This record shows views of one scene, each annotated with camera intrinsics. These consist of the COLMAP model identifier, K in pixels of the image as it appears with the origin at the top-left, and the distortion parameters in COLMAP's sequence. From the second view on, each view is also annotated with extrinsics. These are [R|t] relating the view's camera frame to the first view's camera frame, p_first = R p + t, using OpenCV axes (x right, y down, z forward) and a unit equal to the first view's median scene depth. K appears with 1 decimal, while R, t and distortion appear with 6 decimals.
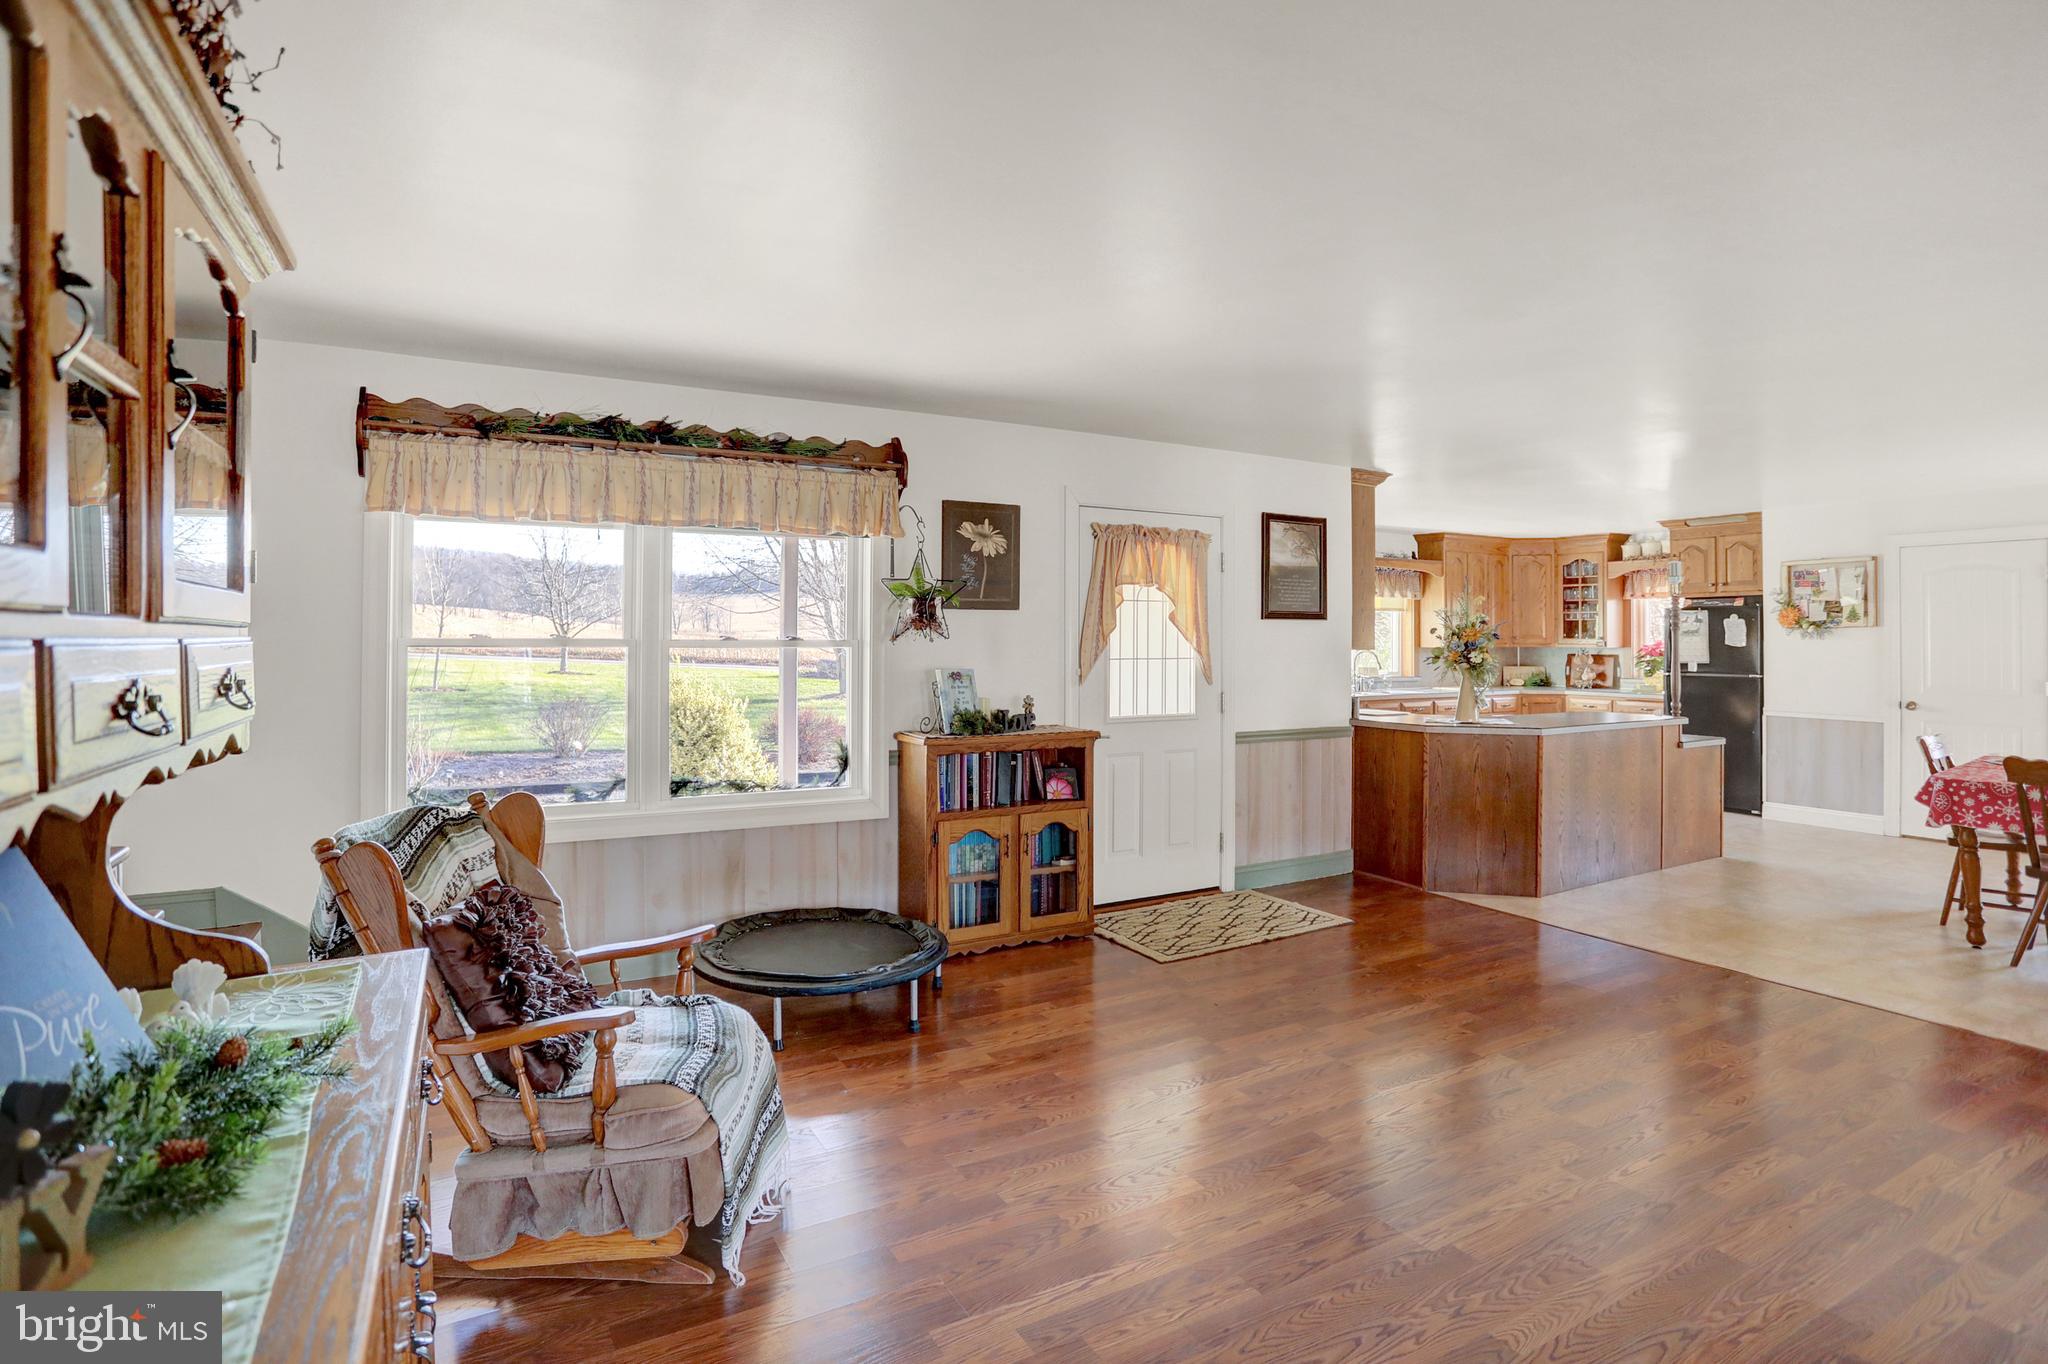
lens RADIAL K [[995.7, 0, 1020.8], [0, 995.7, 629.8], [0, 0, 1]] dist [-0.061801, -0.000035]
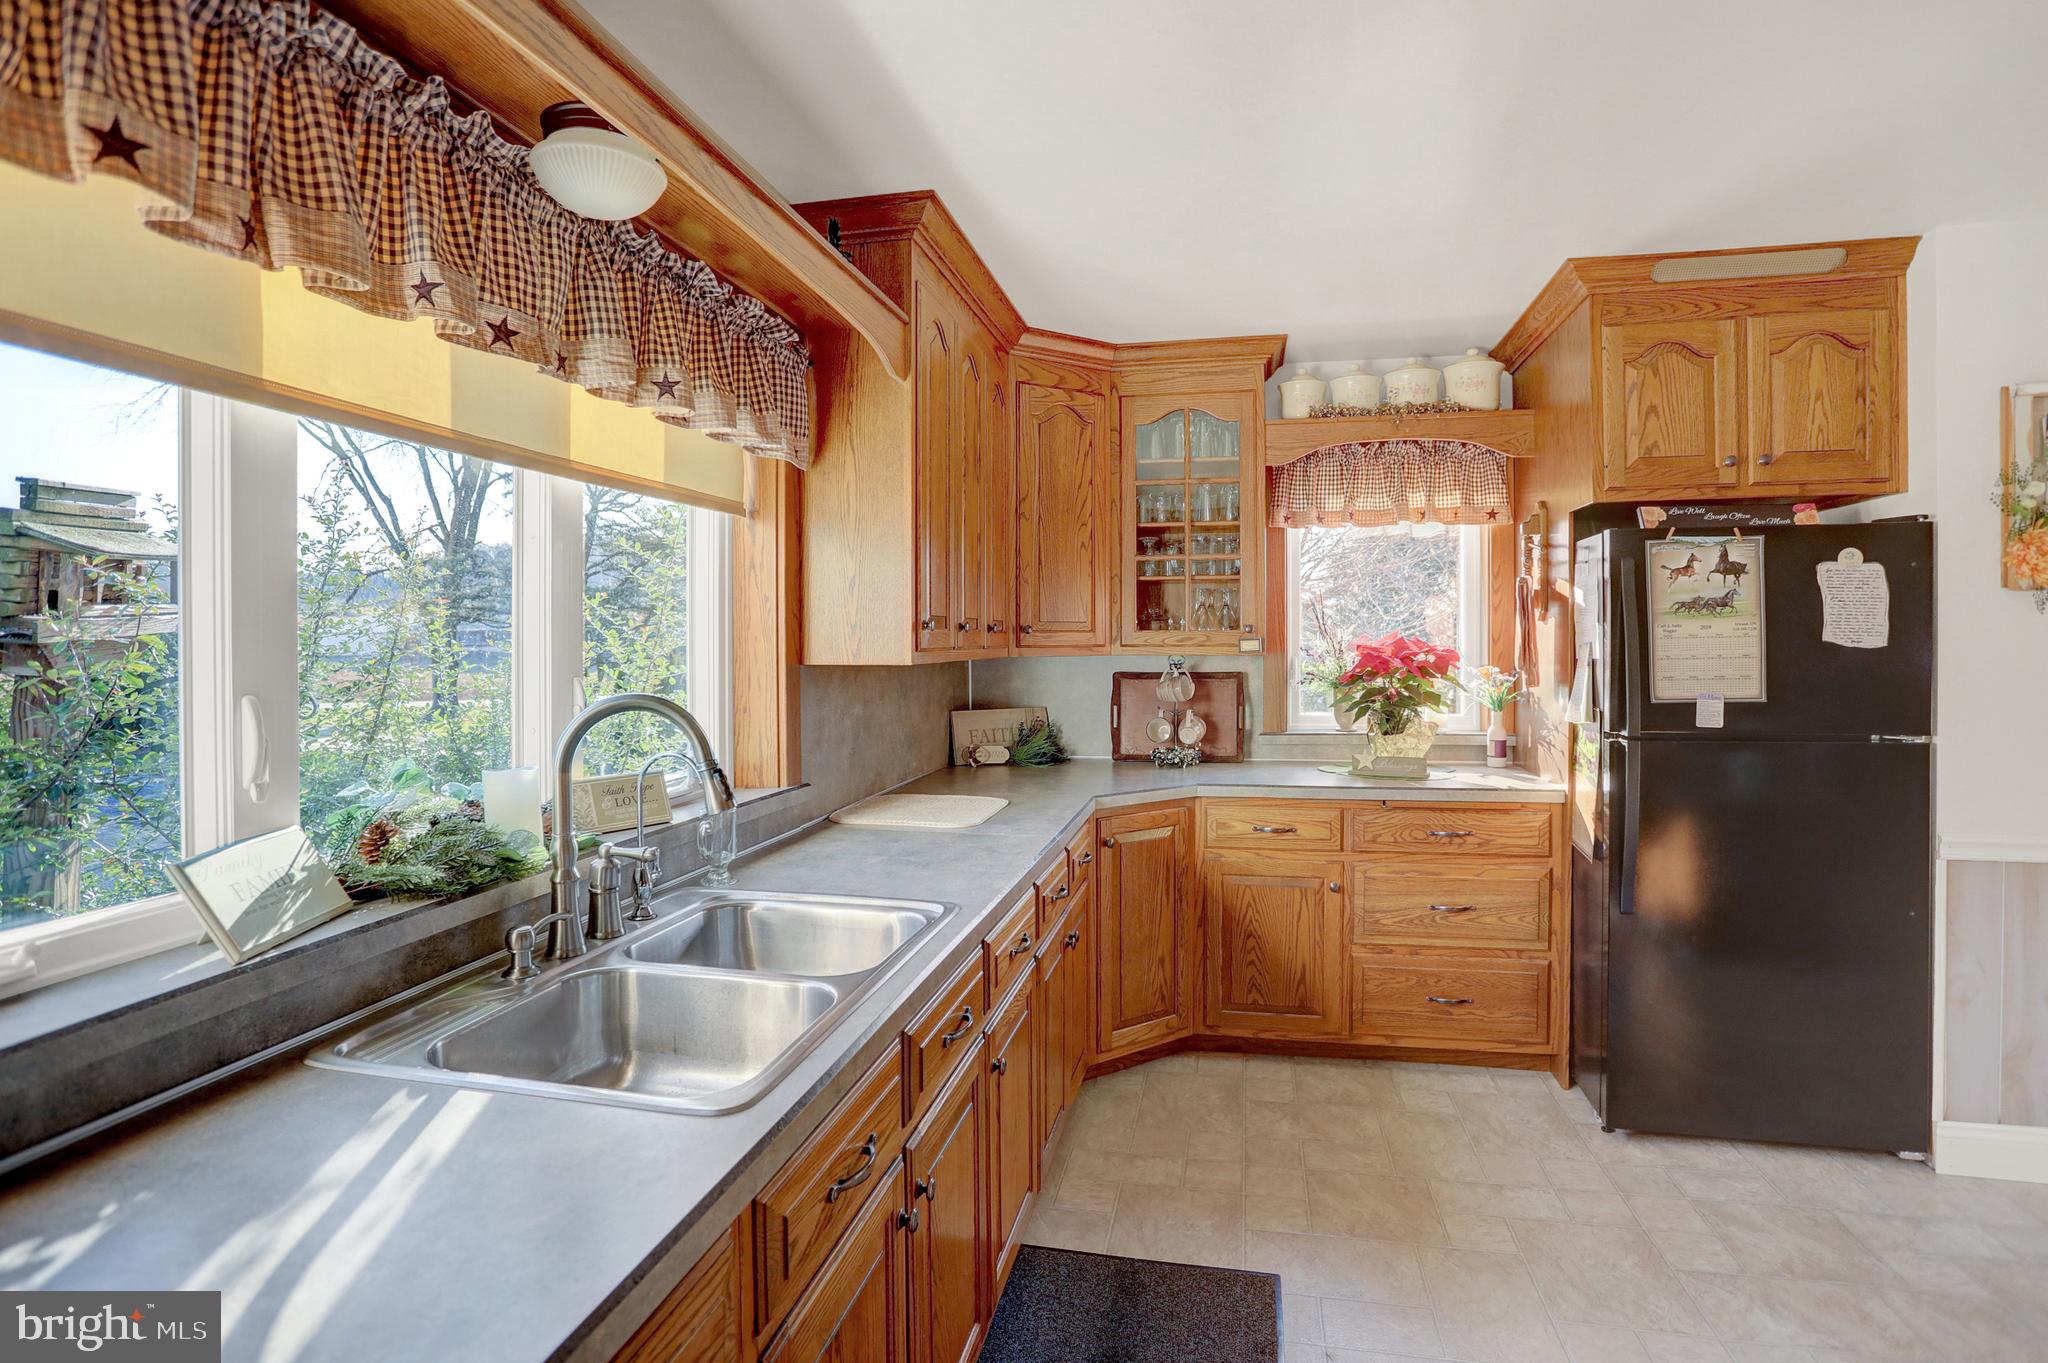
lens RADIAL K [[1005.5, 0, 1016.6], [0, 1005.5, 653.9], [0, 0, 1]] dist [-0.083613, 0.039333]
pose [[0.663789, -0.015759, 0.747754, 0.316783], [0.001552, 0.999805, 0.019693, 0.012586], [-0.747919, -0.011912, 0.663683, 0.994481]]
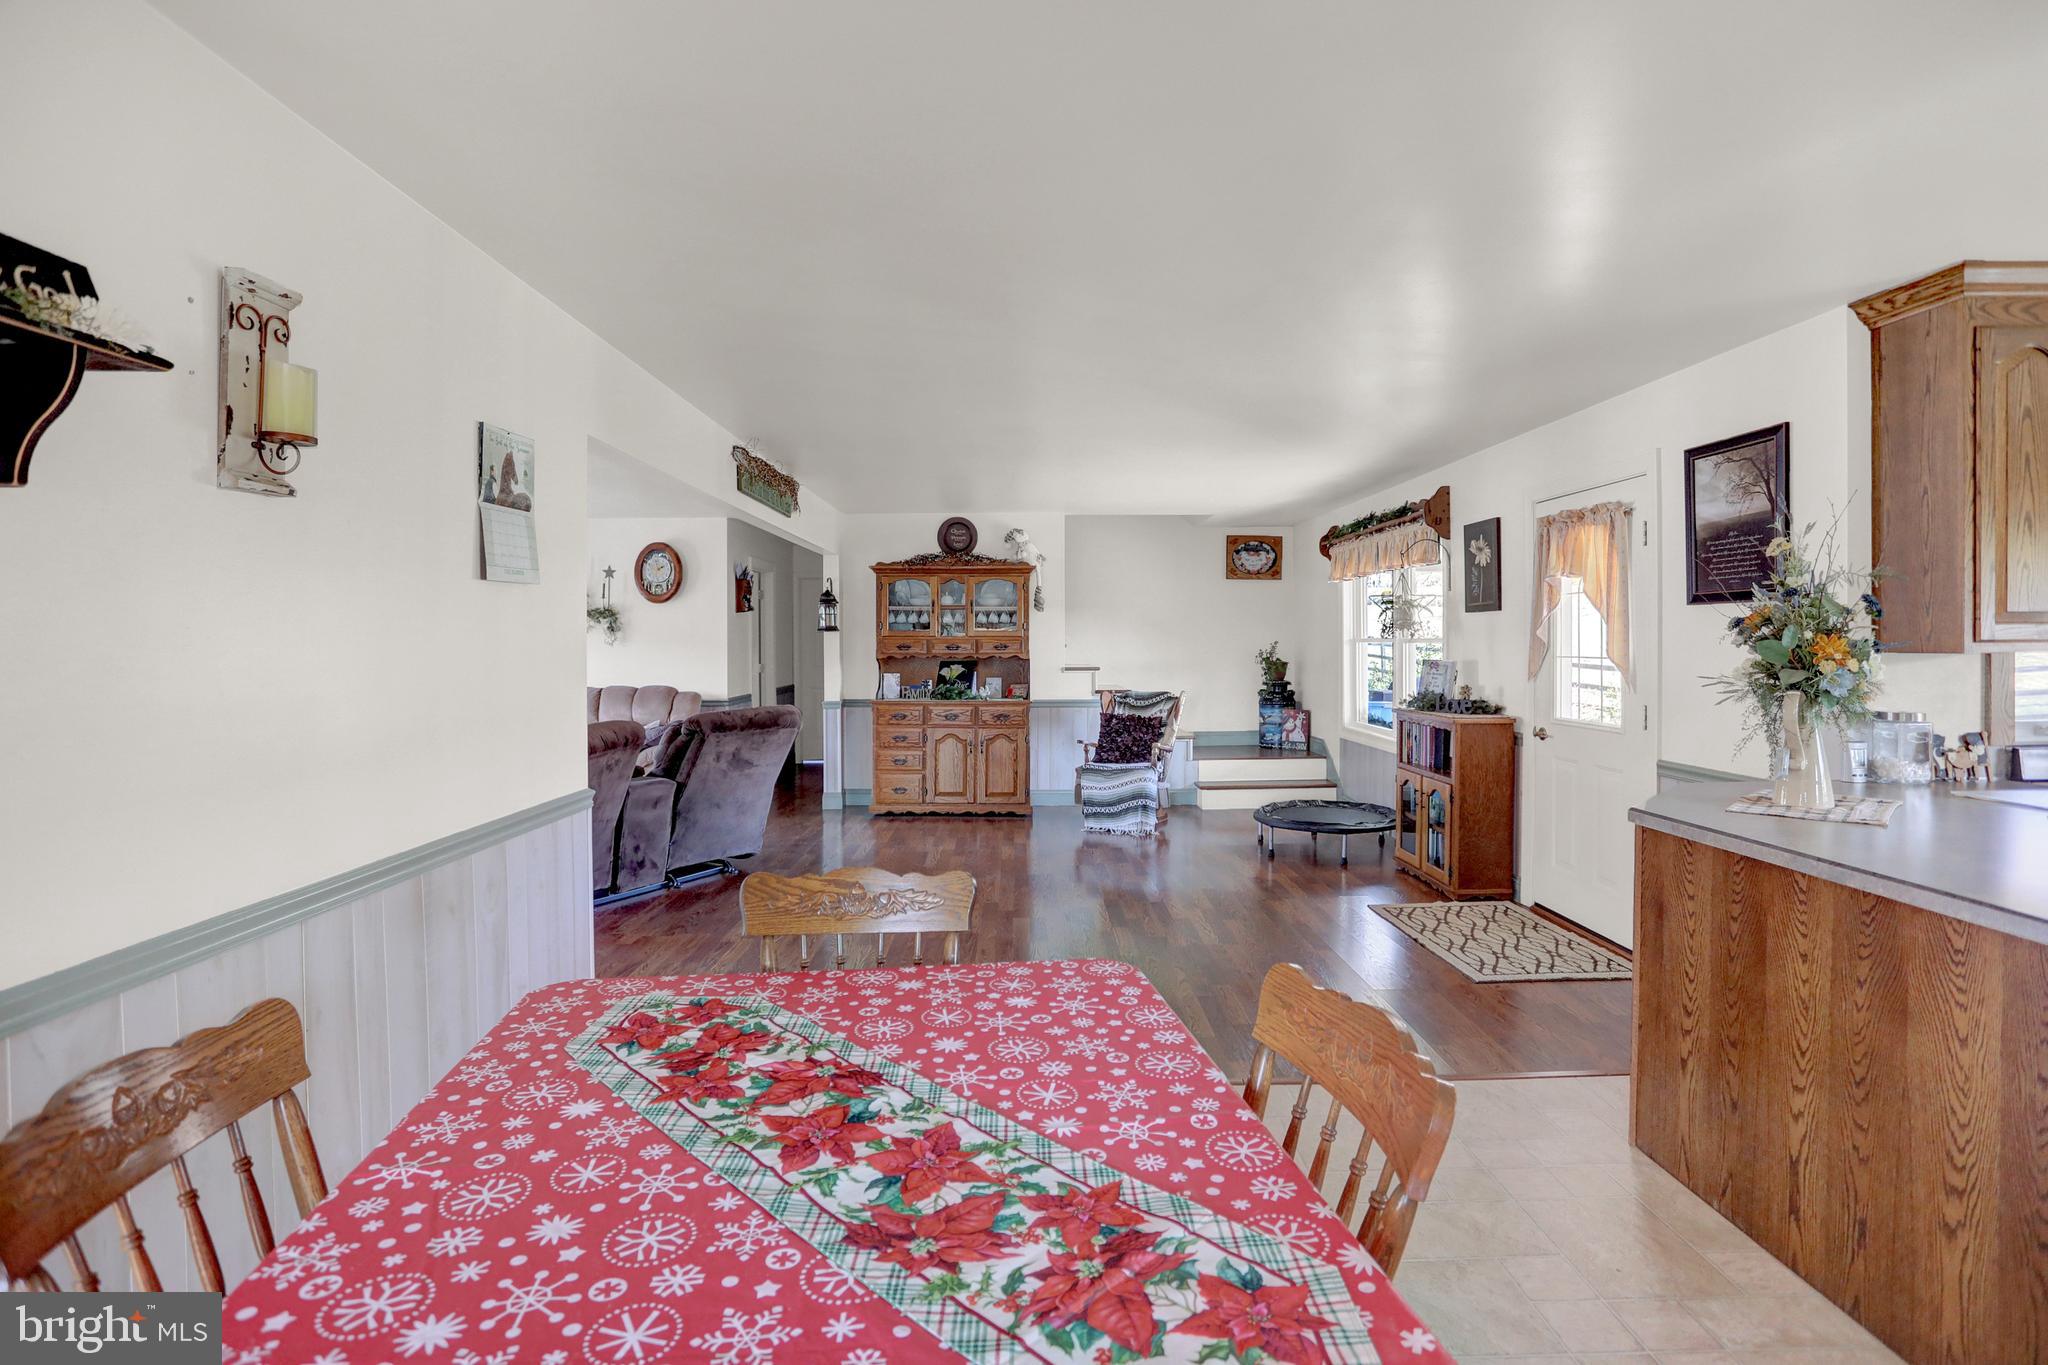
lens RADIAL K [[1005.5, 0, 1016.6], [0, 1005.5, 654.9], [0, 0, 1]] dist [-0.083613, 0.039333]
pose [[-0.480051, 0.012574, -0.877150, 0.757863], [0.014642, 0.999873, 0.006320, 0.009248], [0.877118, -0.009809, -0.480174, 0.651078]]
